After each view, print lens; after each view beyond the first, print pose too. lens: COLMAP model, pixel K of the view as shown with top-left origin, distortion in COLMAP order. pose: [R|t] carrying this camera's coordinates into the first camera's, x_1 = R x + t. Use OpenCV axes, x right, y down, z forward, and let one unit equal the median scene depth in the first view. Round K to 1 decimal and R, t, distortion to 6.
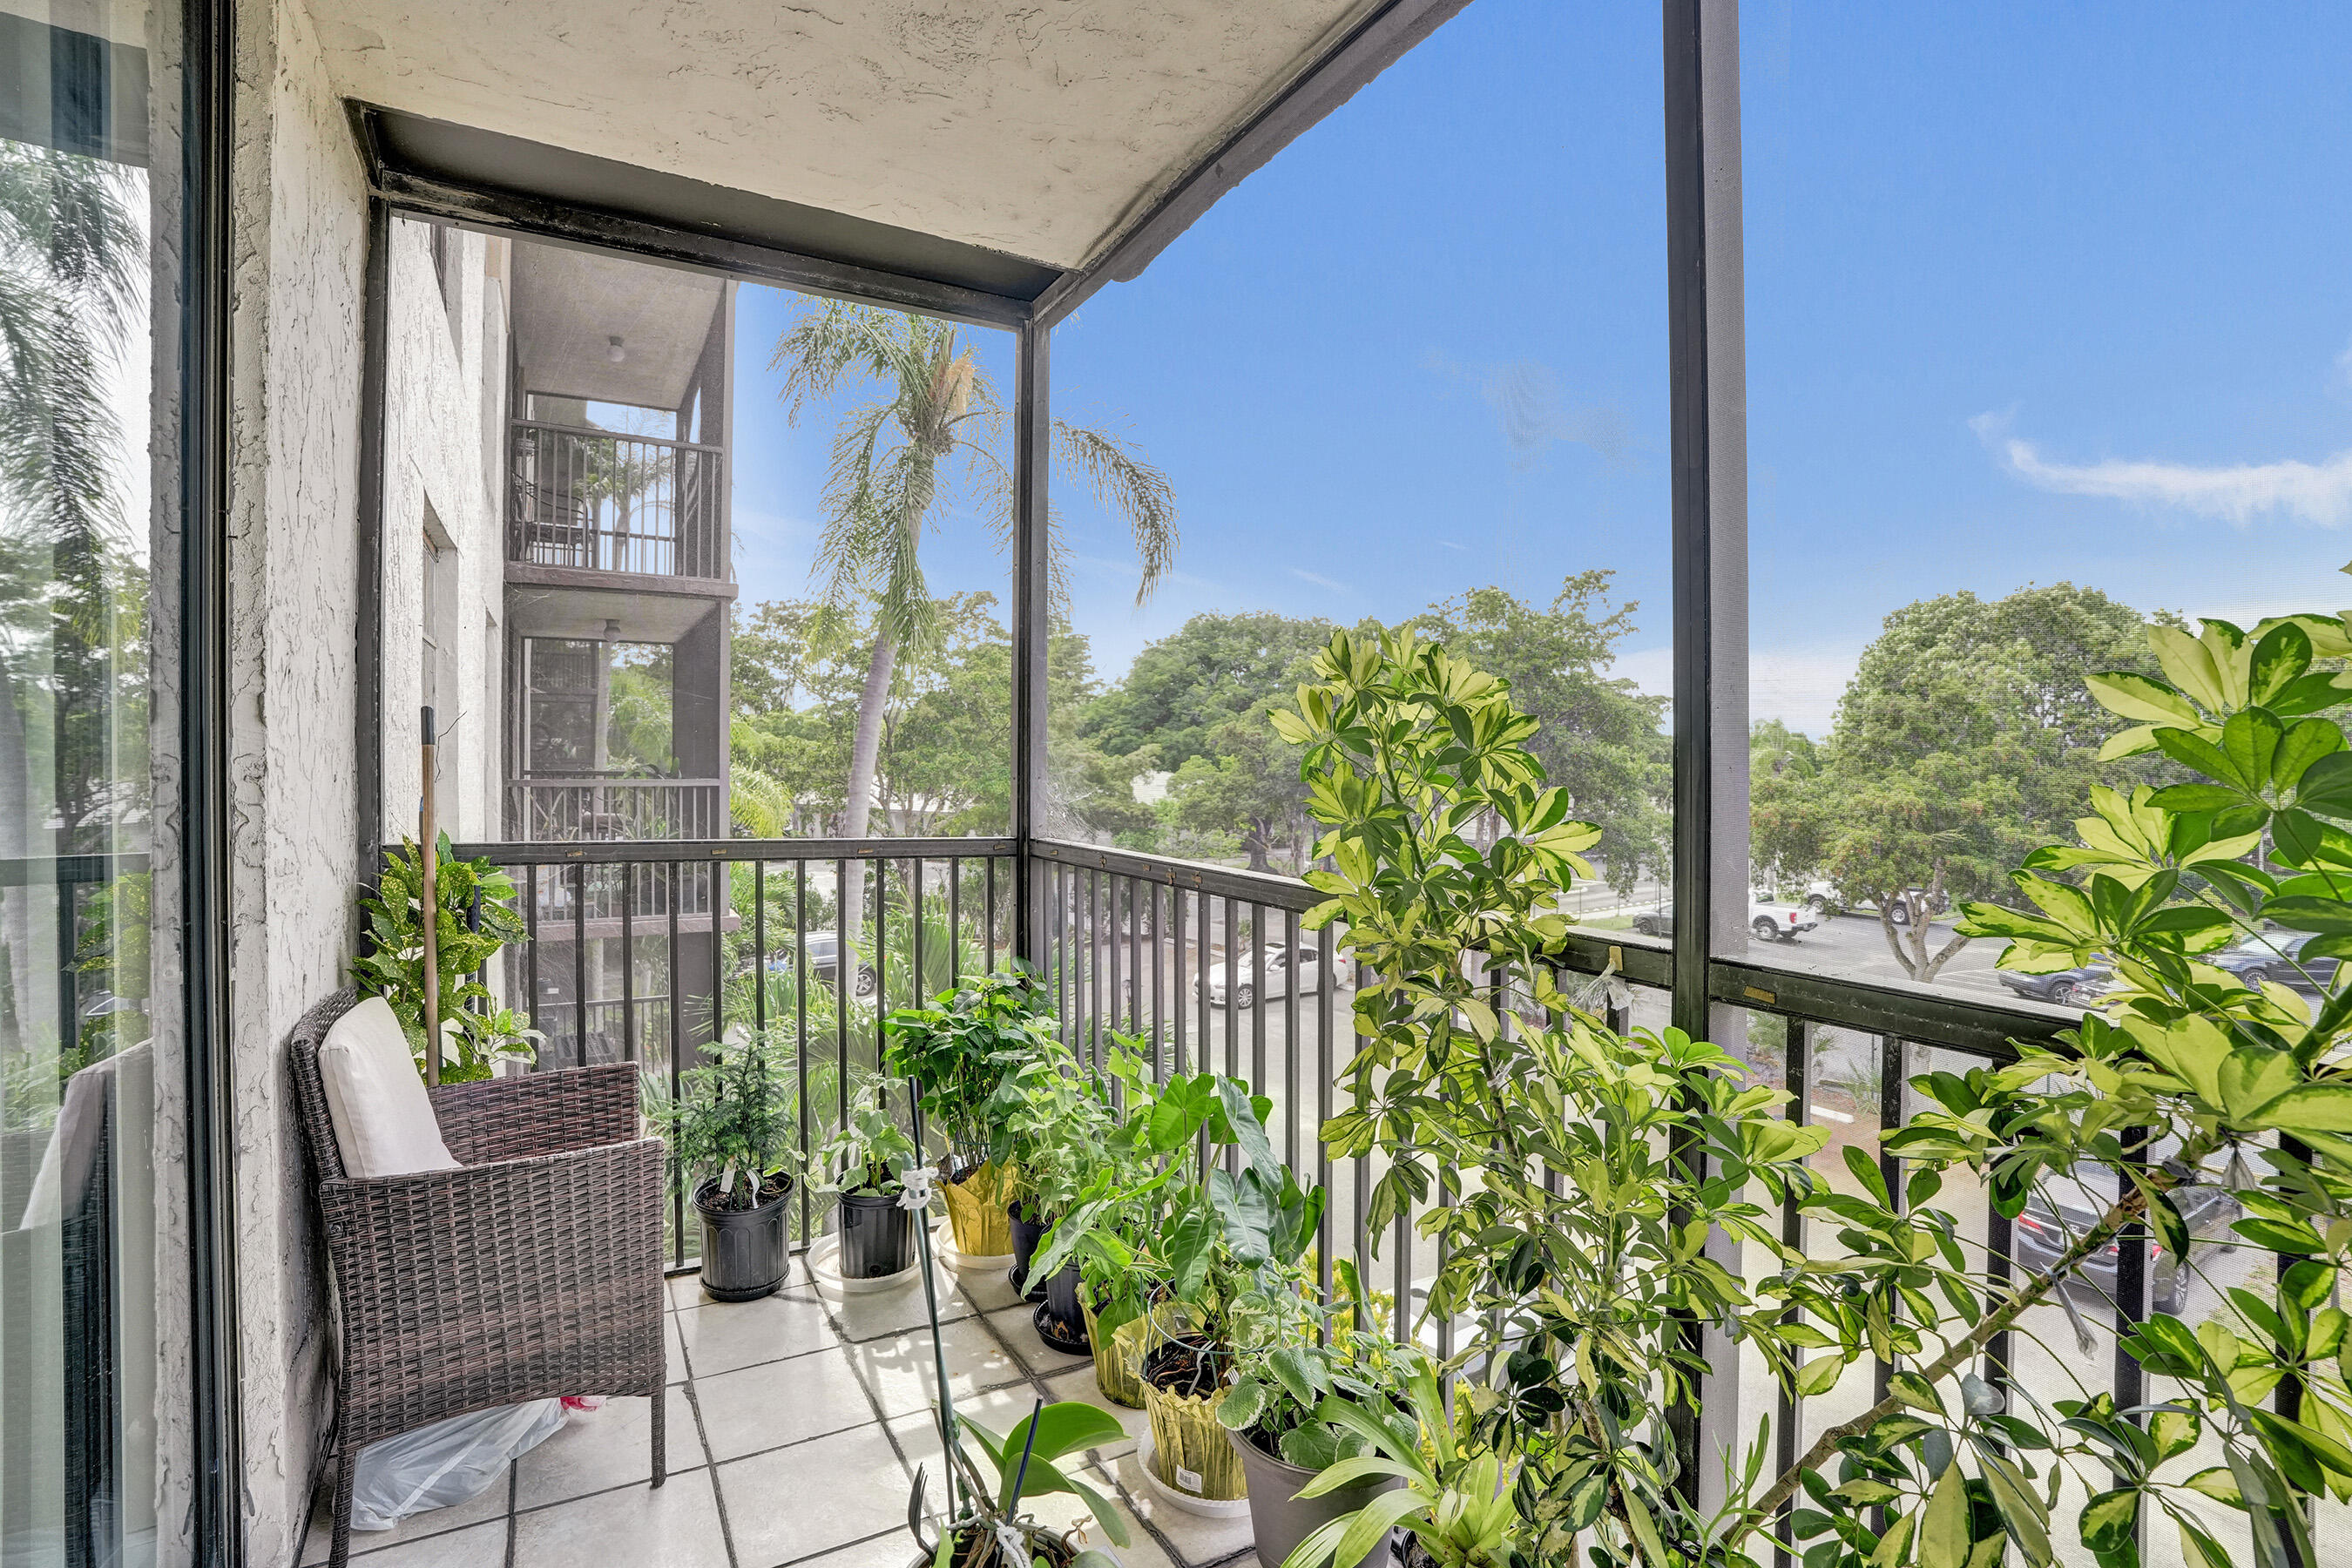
lens RADIAL K [[1106.7, 0, 1182.8], [0, 1106.7, 779.9], [0, 0, 1]] dist [-0.050798, 0.013573]
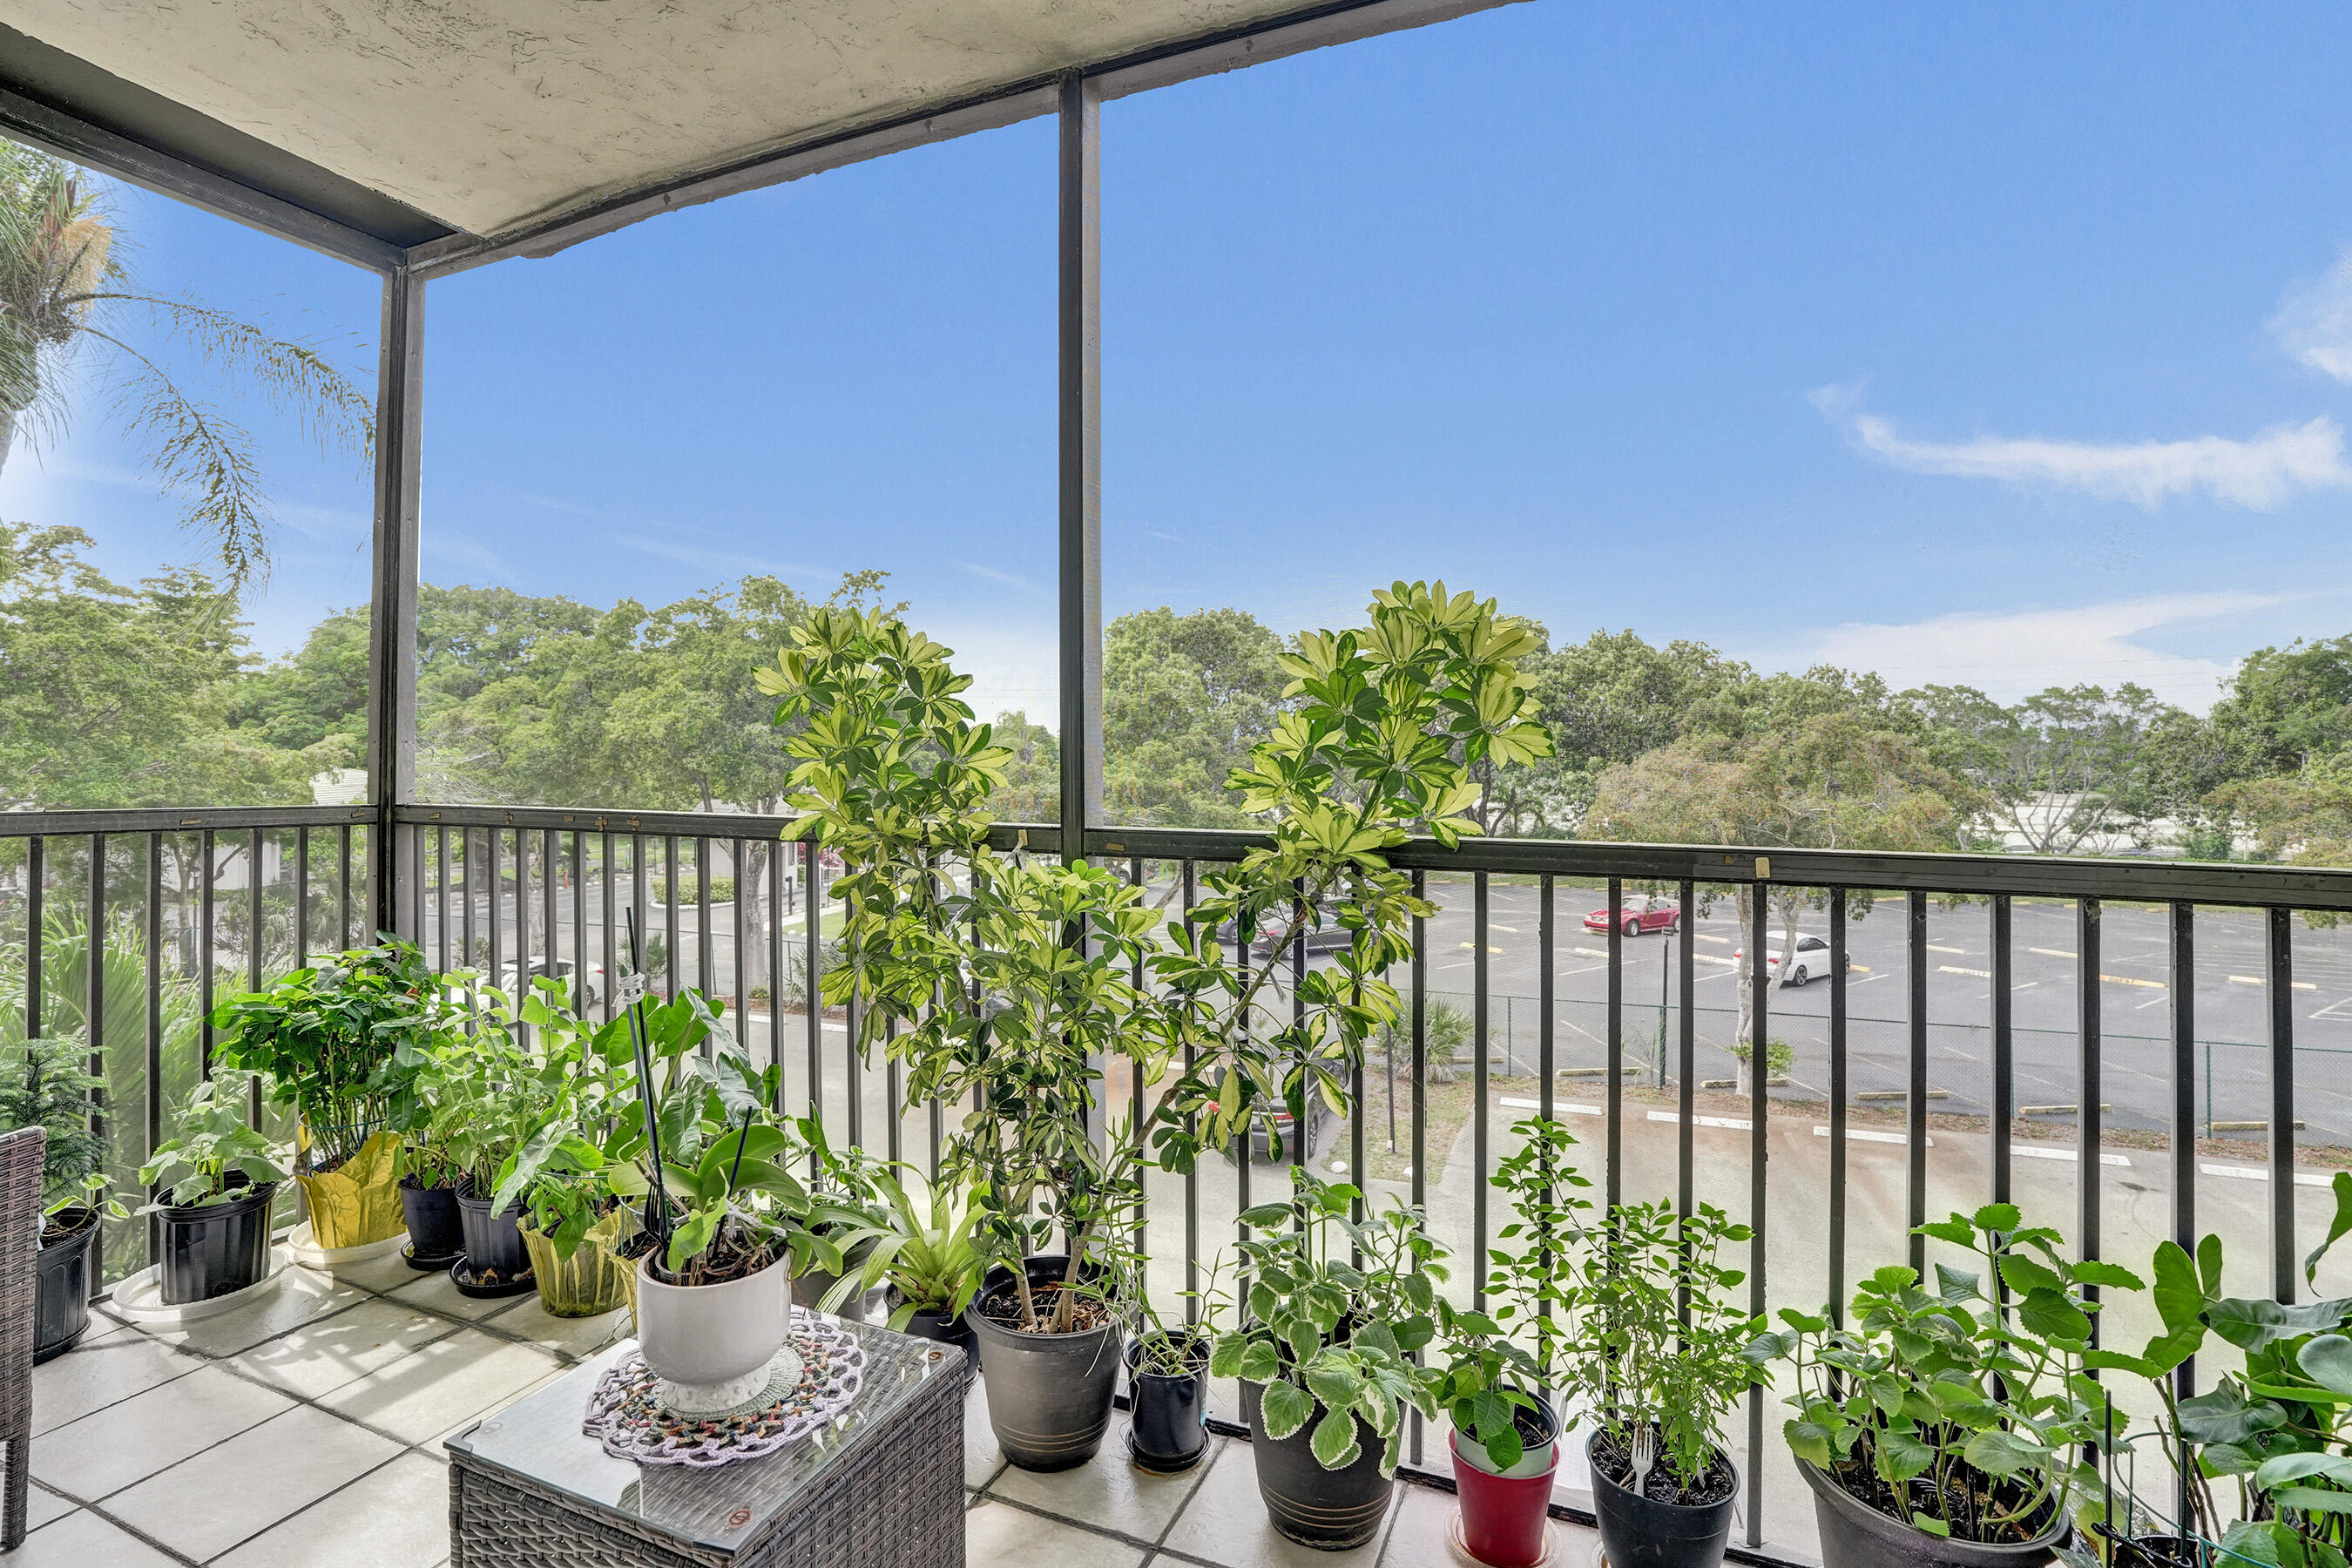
lens RADIAL K [[1106.7, 0, 1179.7], [0, 1106.7, 761.1], [0, 0, 1]] dist [-0.050798, 0.013573]
pose [[0.802903, -0.009716, 0.596030, -0.227652], [0.015958, 0.999859, -0.005197, 0.047117], [-0.595896, 0.013685, 0.802945, -0.233819]]
